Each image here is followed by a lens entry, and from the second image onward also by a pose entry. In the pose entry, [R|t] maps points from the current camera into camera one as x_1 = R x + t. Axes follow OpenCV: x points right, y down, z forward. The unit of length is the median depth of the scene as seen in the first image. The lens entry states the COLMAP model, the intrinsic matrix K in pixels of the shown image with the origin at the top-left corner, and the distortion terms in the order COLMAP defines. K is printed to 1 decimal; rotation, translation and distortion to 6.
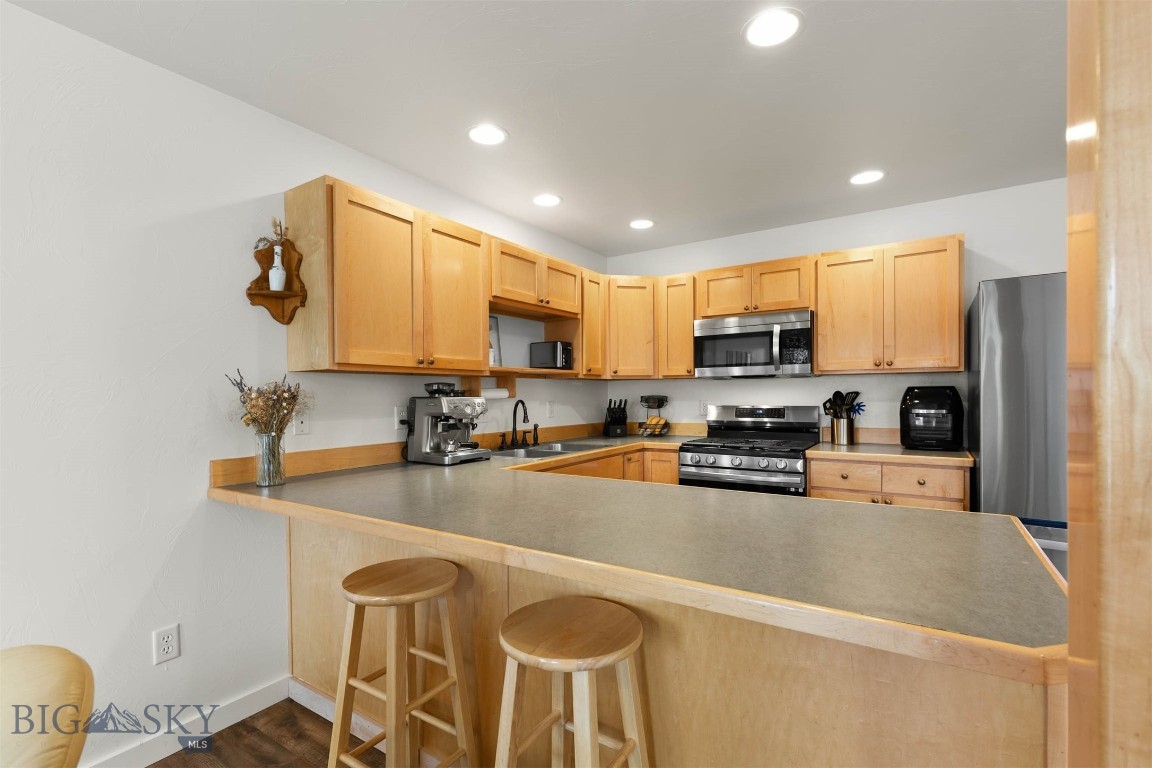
lens RADIAL K [[518.7, 0, 569.8], [0, 518.7, 400.1], [0, 0, 1]] dist [0.010027, -0.002123]
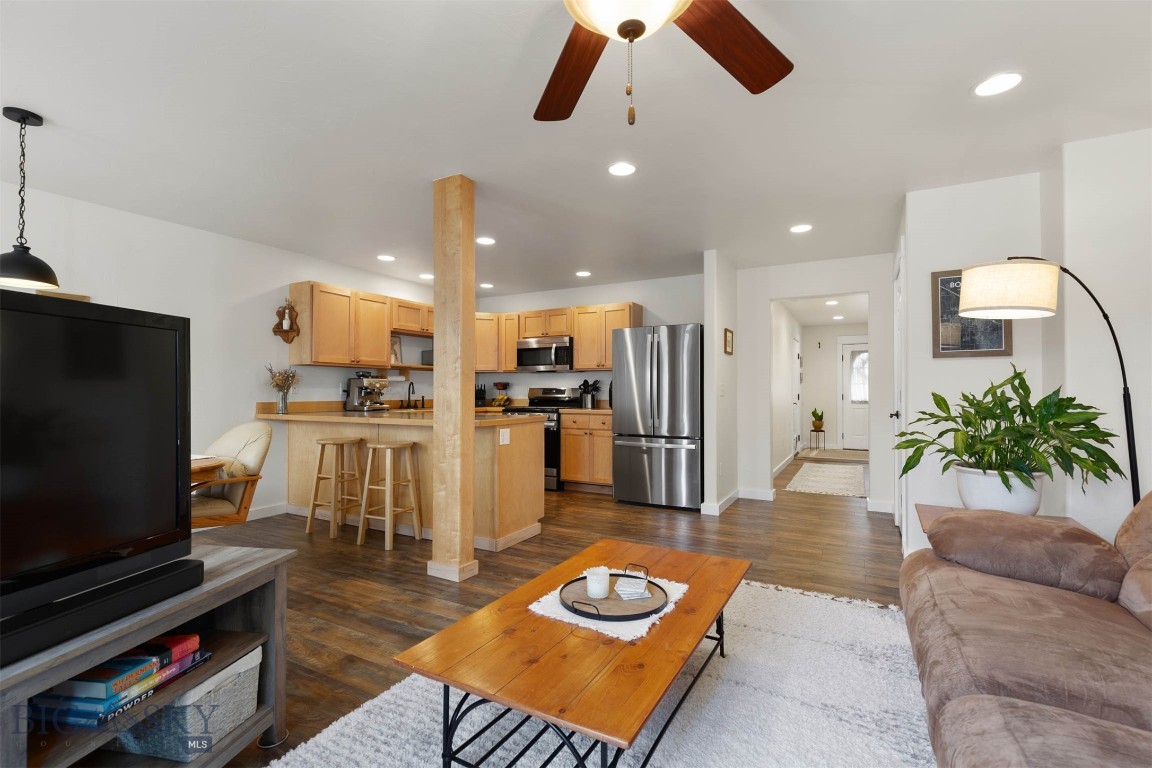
lens RADIAL K [[518.7, 0, 577.2], [0, 518.7, 384.0], [0, 0, 1]] dist [0.010027, -0.002123]
pose [[0.996311, 0.010952, 0.085119, 0.333724], [-0.008634, 0.999583, -0.027553, 0.052107], [-0.085386, 0.026716, 0.995990, -0.889961]]
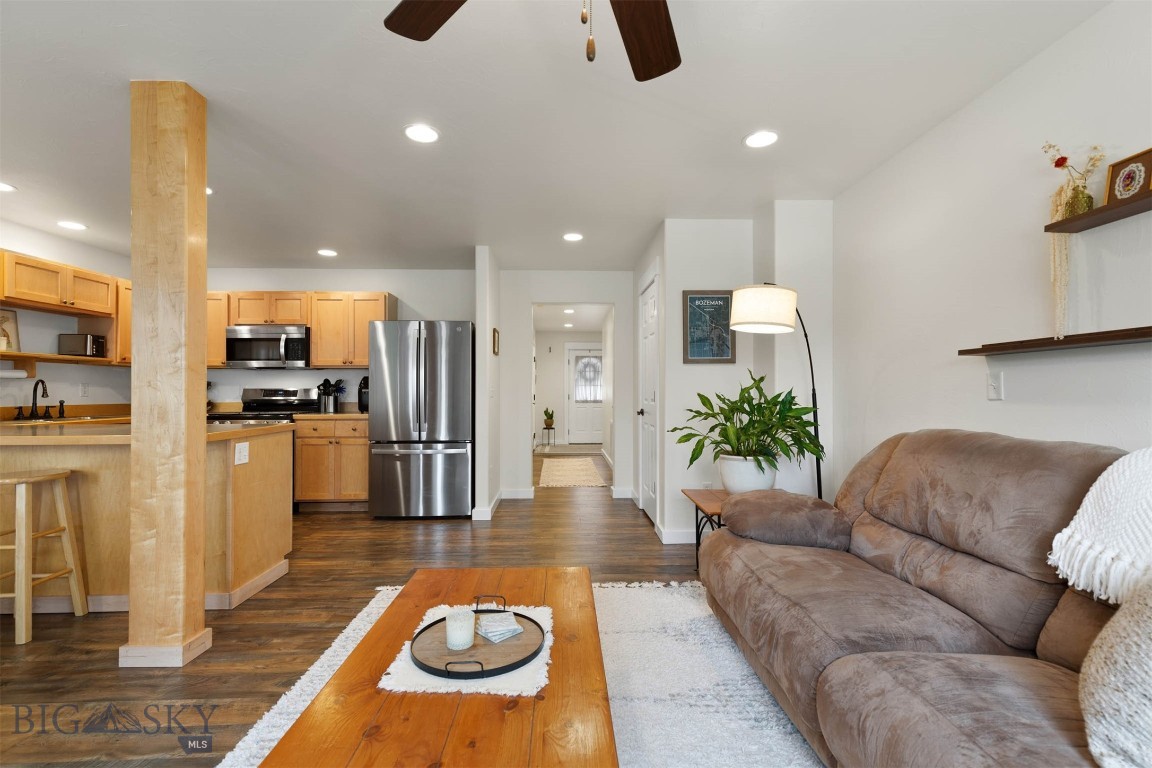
lens RADIAL K [[518.7, 0, 577.3], [0, 518.7, 387.3], [0, 0, 1]] dist [0.010027, -0.002123]
pose [[0.813399, 0.013154, 0.581558, 0.220407], [0.001614, 0.999689, -0.024869, 0.051147], [-0.581704, 0.021167, 0.813125, -0.758773]]
